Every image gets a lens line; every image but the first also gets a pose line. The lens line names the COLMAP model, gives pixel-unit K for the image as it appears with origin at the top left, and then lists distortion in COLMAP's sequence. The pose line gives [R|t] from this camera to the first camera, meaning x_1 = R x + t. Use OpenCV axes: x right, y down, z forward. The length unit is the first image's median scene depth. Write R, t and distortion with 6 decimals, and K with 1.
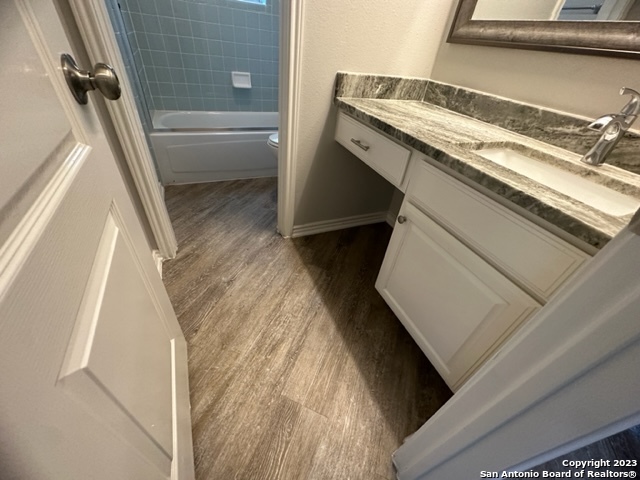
lens RADIAL K [[256.9, 0, 322.3], [0, 256.9, 237.8], [0, 0, 1]] dist [-0.002577, 0.000679]
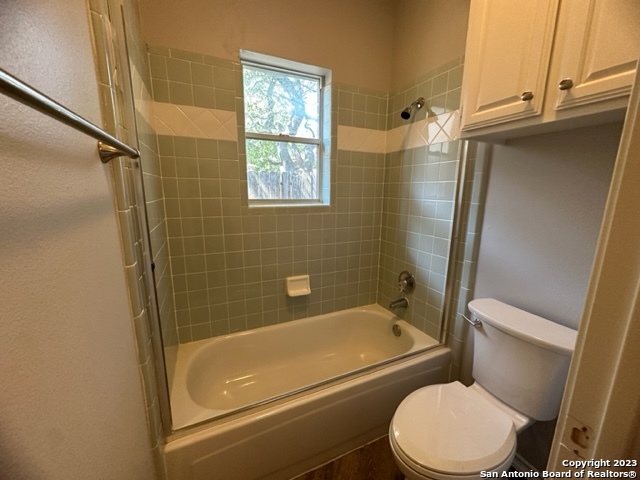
lens RADIAL K [[256.9, 0, 320.8], [0, 256.9, 239.5], [0, 0, 1]] dist [-0.002577, 0.000679]
pose [[0.995122, -0.098211, -0.009297, -0.424494], [0.083642, 0.889941, -0.448340, -0.725339], [0.052306, 0.445375, 0.893815, 0.493119]]
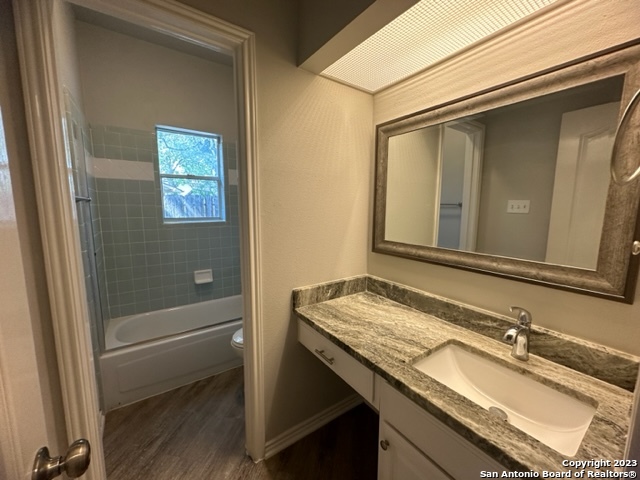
lens RADIAL K [[256.9, 0, 320.6], [0, 256.9, 239.4], [0, 0, 1]] dist [-0.002577, 0.000679]
pose [[0.976334, -0.126037, 0.175747, 0.004764], [0.196653, 0.855549, -0.478920, -0.232212], [-0.089999, 0.502147, 0.860087, -0.132480]]
